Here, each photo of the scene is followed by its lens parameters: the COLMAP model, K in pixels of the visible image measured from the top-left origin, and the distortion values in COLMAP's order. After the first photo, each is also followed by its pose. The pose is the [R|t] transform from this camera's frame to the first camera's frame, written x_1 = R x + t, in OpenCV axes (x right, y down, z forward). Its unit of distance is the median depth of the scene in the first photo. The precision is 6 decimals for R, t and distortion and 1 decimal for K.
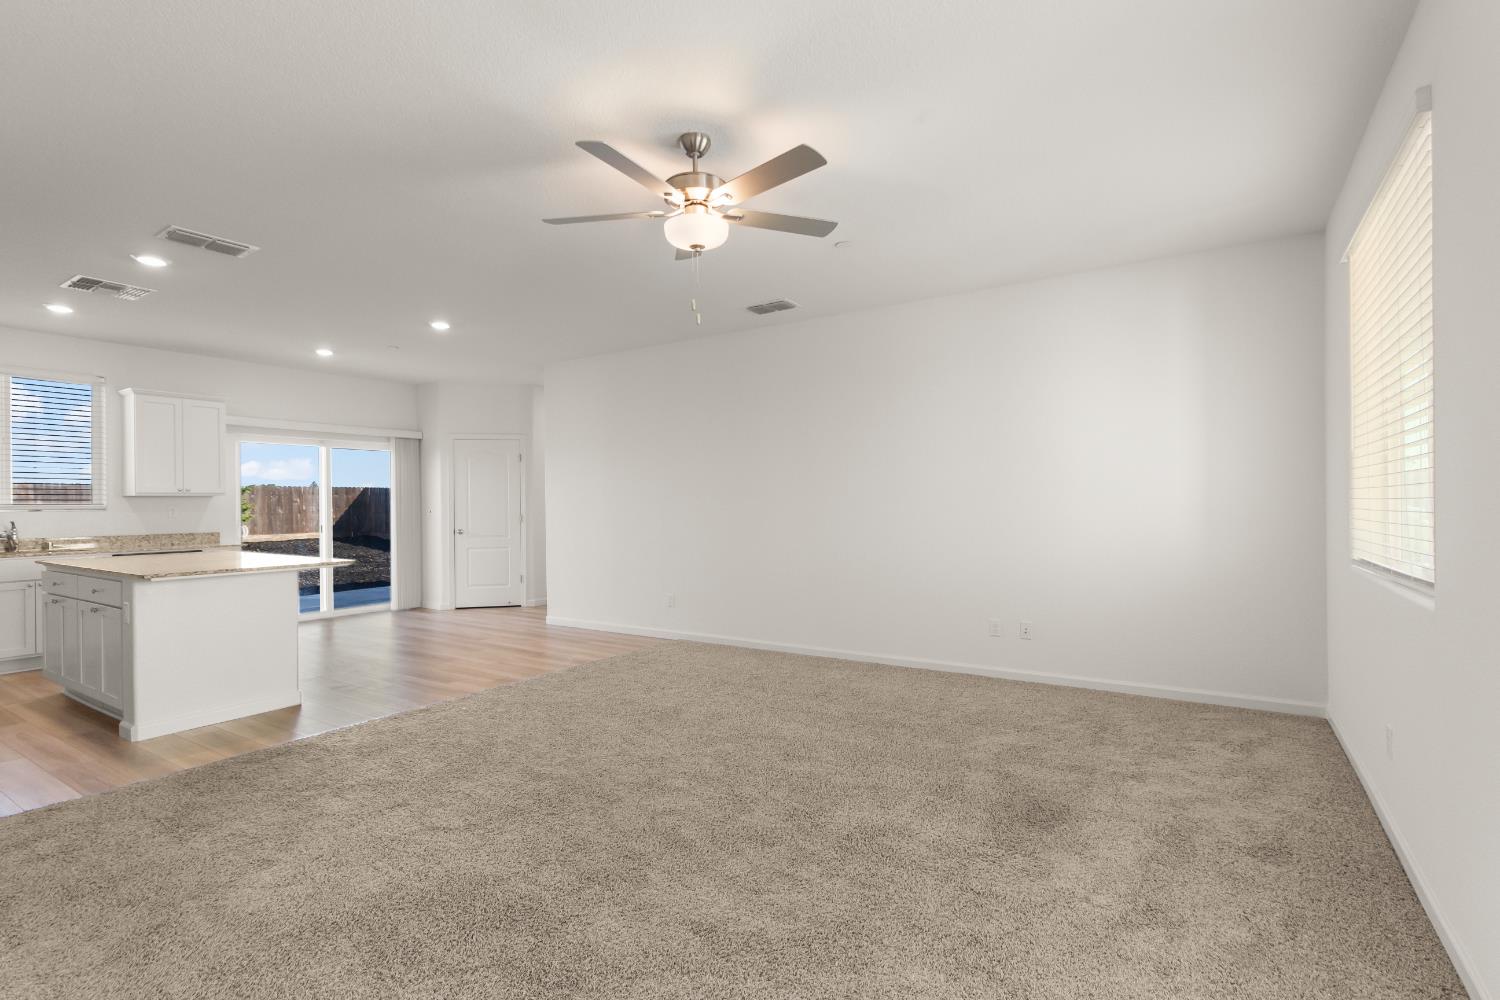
lens RADIAL K [[702.3, 0, 752.9], [0, 702.3, 507.4], [0, 0, 1]] dist [-0.001953, 0.001848]
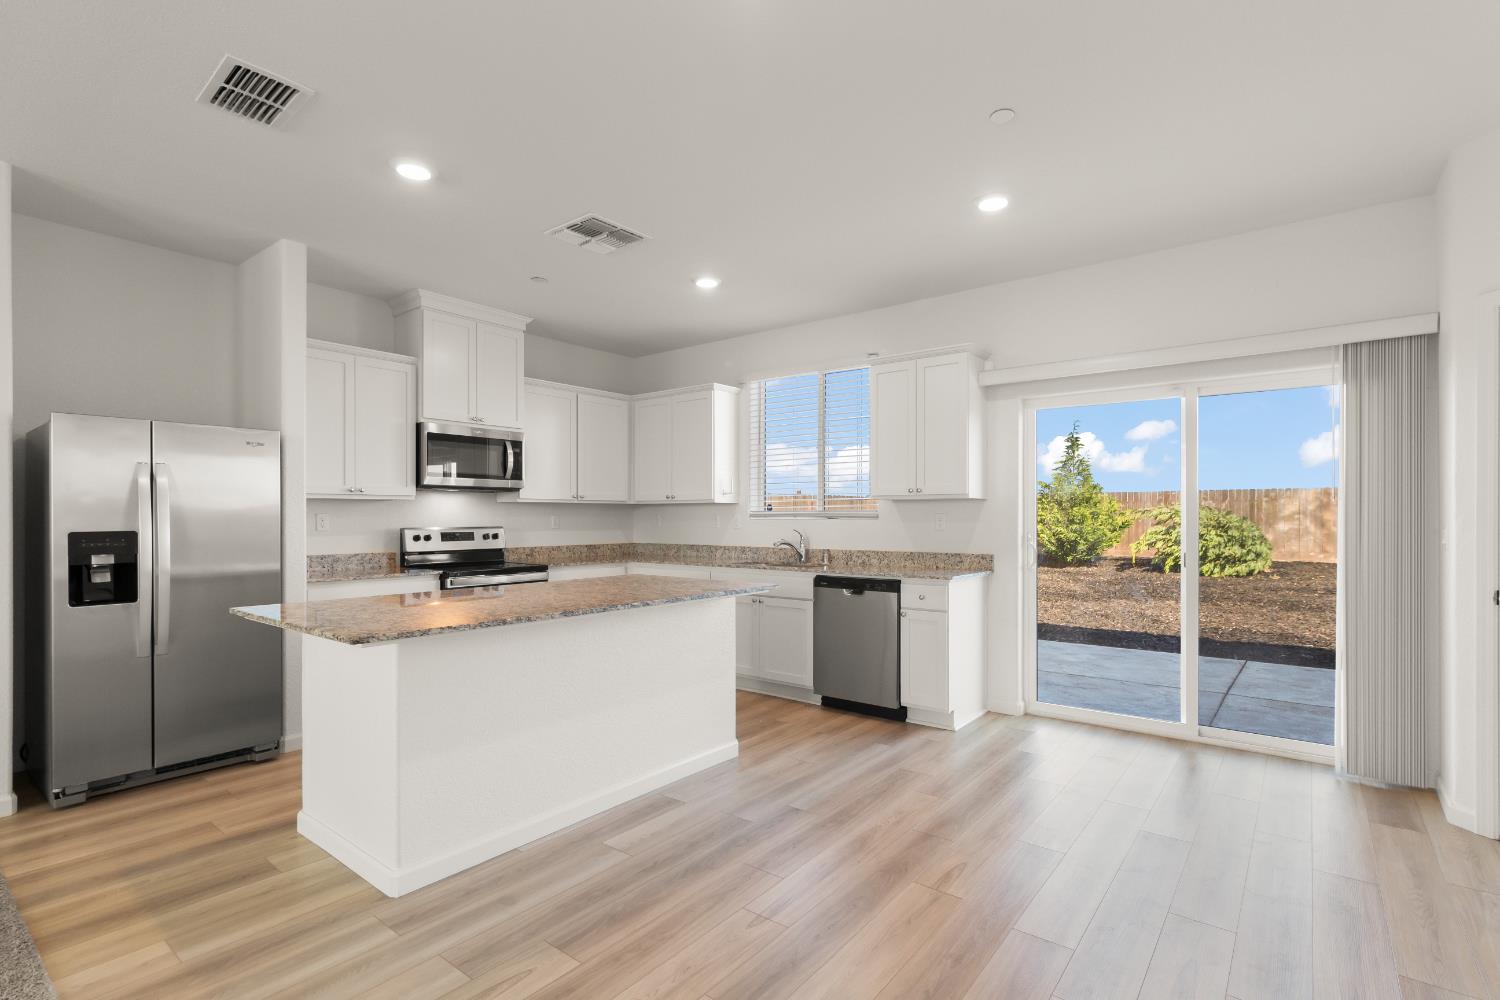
lens RADIAL K [[702.3, 0, 770.4], [0, 702.3, 515.3], [0, 0, 1]] dist [-0.001953, 0.001848]
pose [[-0.070156, 0.002349, -0.997533, -0.091703], [-0.003909, 0.999989, 0.002630, -0.001424], [0.997528, 0.004084, -0.070146, 0.764241]]
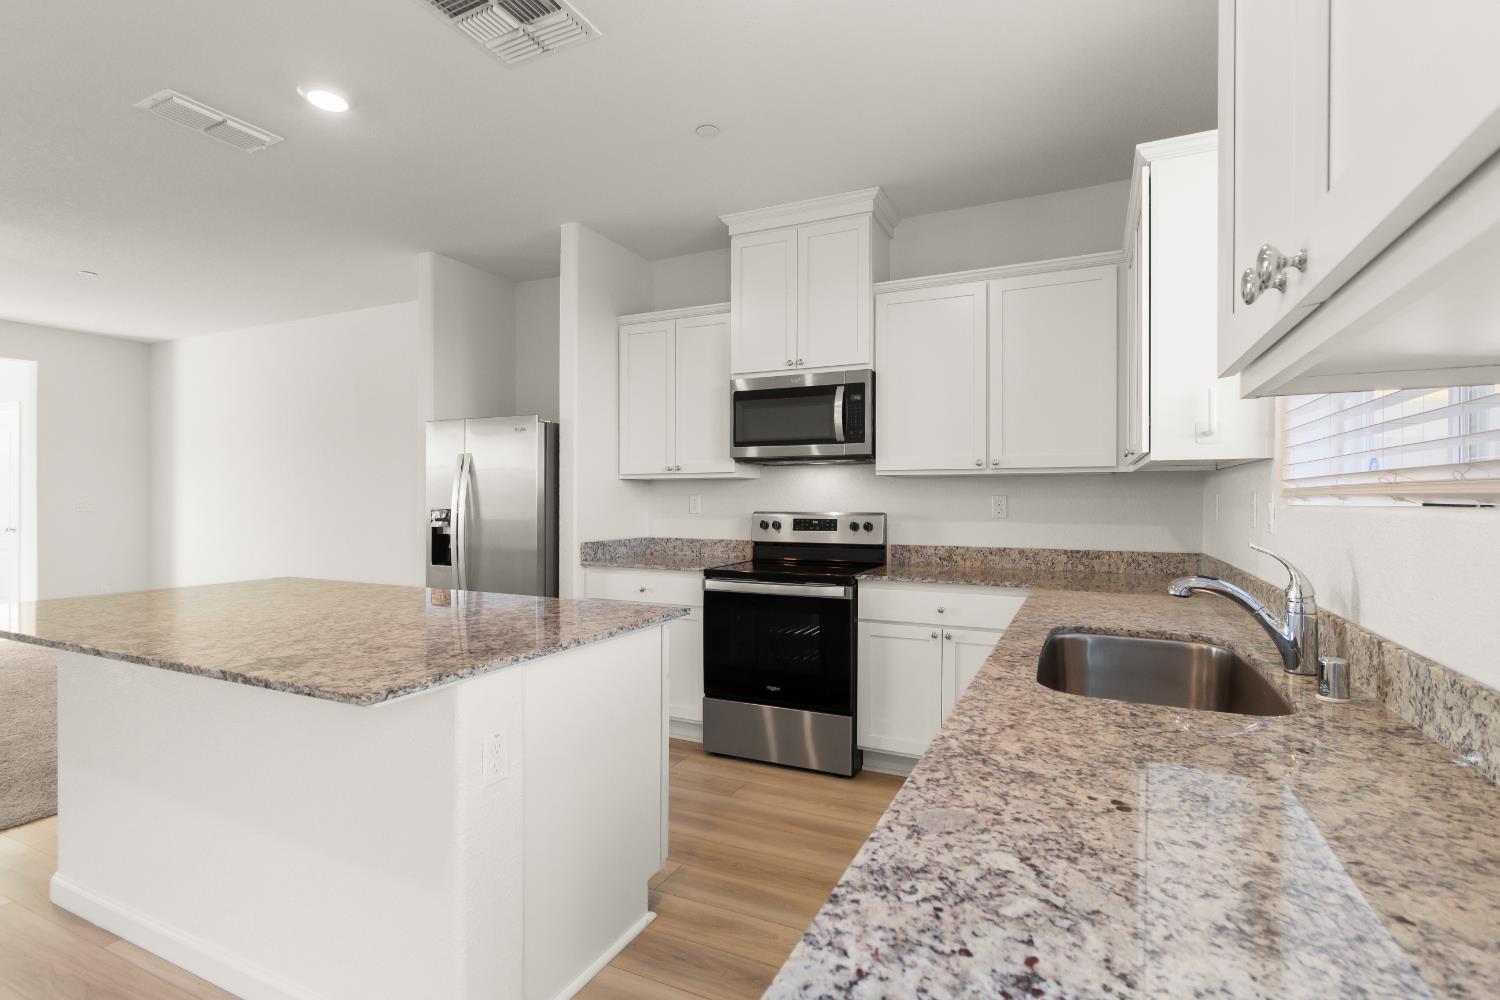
lens RADIAL K [[702.3, 0, 760.8], [0, 702.3, 499.3], [0, 0, 1]] dist [-0.001953, 0.001848]
pose [[-0.988979, 0.002385, -0.148038, -0.627776], [0.001655, 0.999986, 0.005055, 0.001068], [0.148048, 0.004754, -0.988969, 0.906755]]
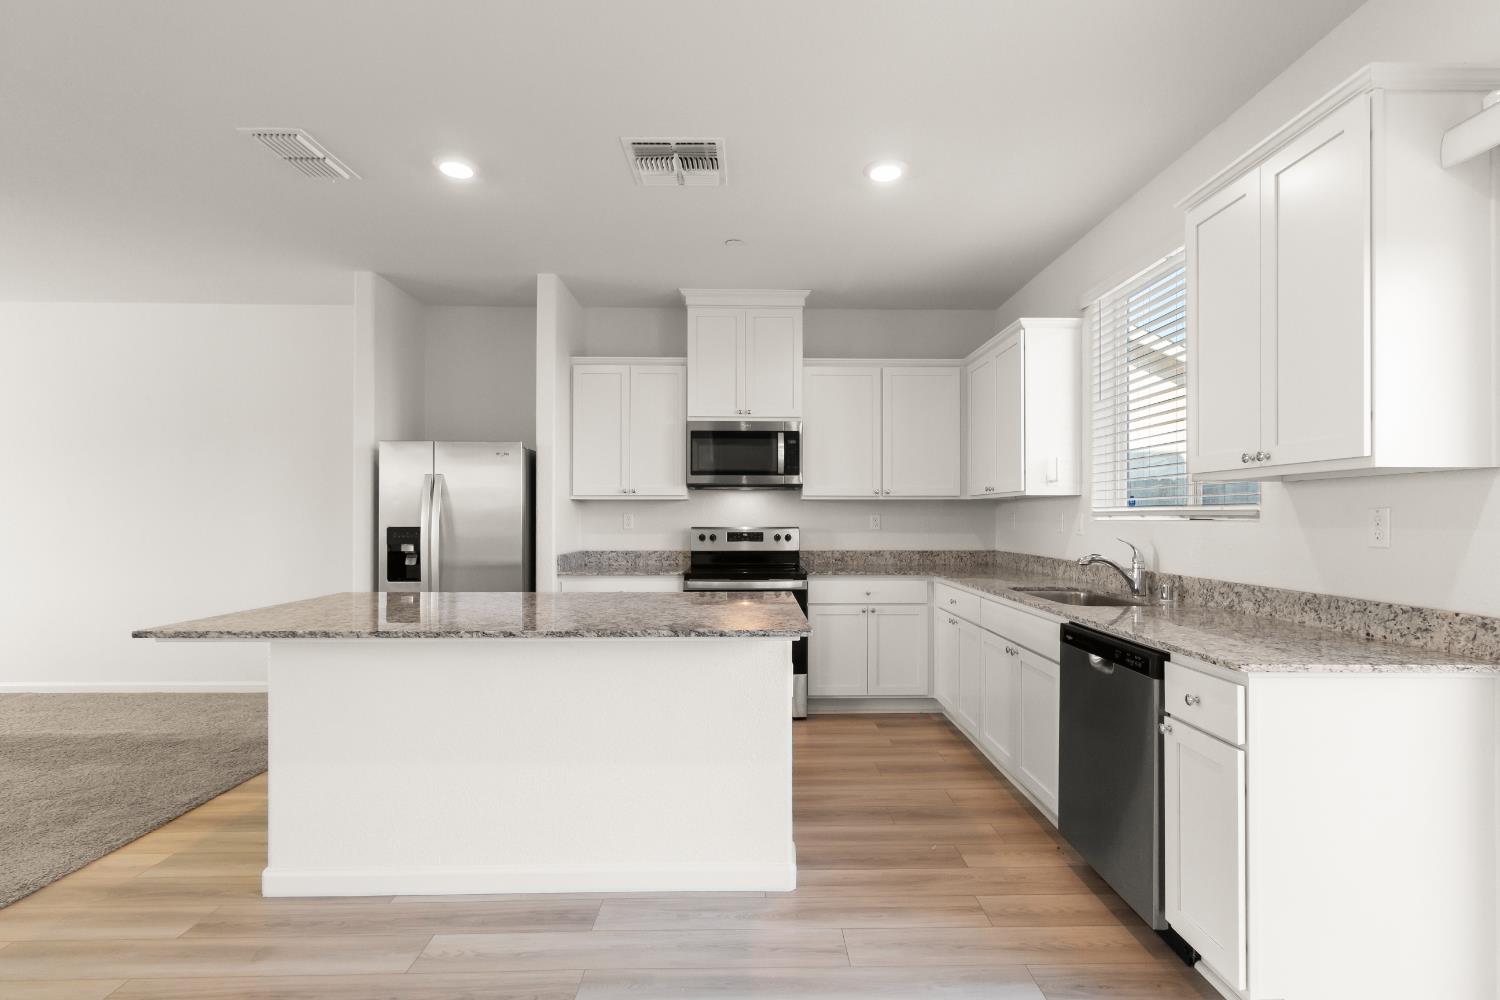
lens RADIAL K [[702.3, 0, 761.6], [0, 702.3, 508.3], [0, 0, 1]] dist [-0.001953, 0.001848]
pose [[-0.820398, -0.003074, -0.571785, -0.384738], [0.000334, 0.999983, -0.005856, -0.000582], [0.571793, -0.004995, -0.820383, 0.954493]]
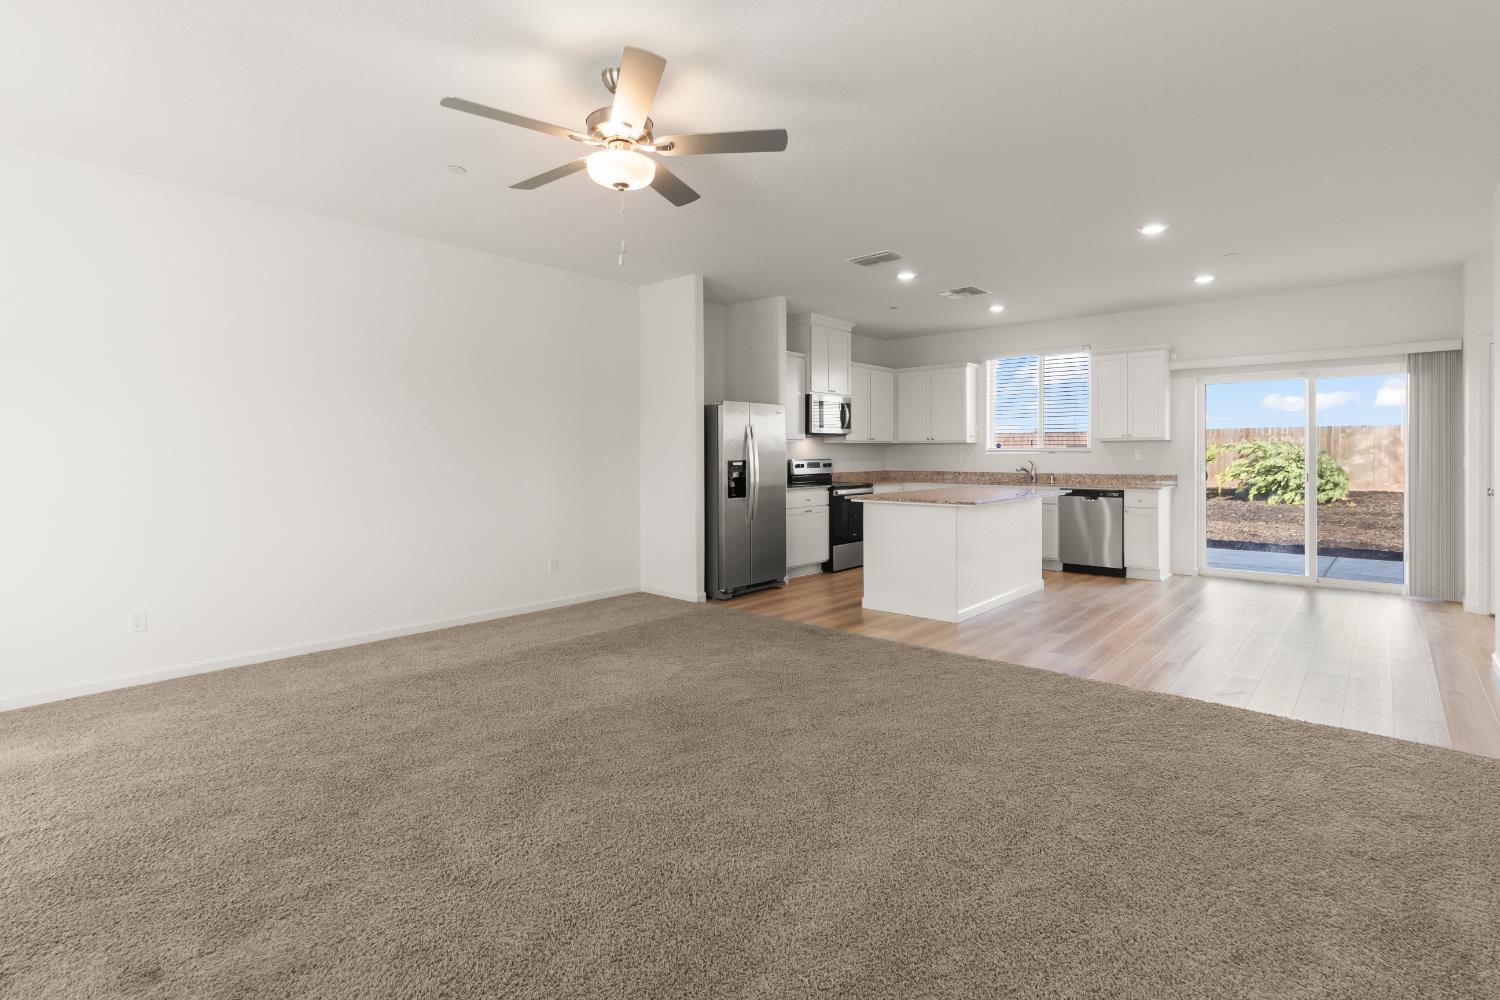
lens RADIAL K [[702.3, 0, 768.8], [0, 702.3, 452.5], [0, 0, 1]] dist [-0.001953, 0.001848]
pose [[-0.132852, 0.005155, -0.991122, 0.310301], [-0.001089, 0.999985, 0.005347, -0.002506], [0.991135, 0.001789, -0.132844, 0.492634]]
